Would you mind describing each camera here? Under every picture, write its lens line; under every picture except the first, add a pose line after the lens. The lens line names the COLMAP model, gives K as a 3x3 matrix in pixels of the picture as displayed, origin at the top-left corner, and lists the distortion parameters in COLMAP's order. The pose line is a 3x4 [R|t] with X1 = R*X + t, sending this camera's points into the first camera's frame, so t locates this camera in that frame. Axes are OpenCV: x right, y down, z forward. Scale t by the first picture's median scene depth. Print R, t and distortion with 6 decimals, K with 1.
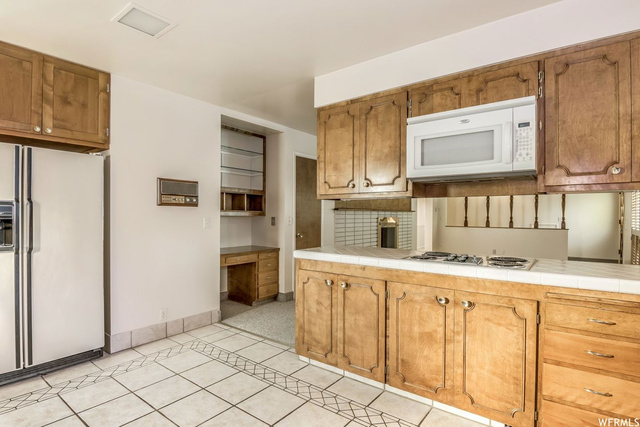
lens RADIAL K [[341.4, 0, 318.8], [0, 341.4, 216.6], [0, 0, 1]] dist [-0.003007, -0.000612]
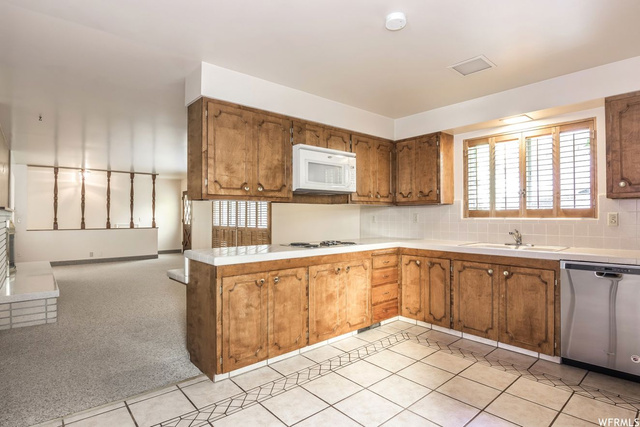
lens RADIAL K [[335.5, 0, 317.7], [0, 335.5, 212.9], [0, 0, 1]] dist [-0.003251, -0.000991]
pose [[0.194090, 0.004393, 0.980974, -0.943264], [0.008800, 0.999942, -0.006219, -0.007626], [-0.980944, 0.009840, 0.194040, 0.634687]]
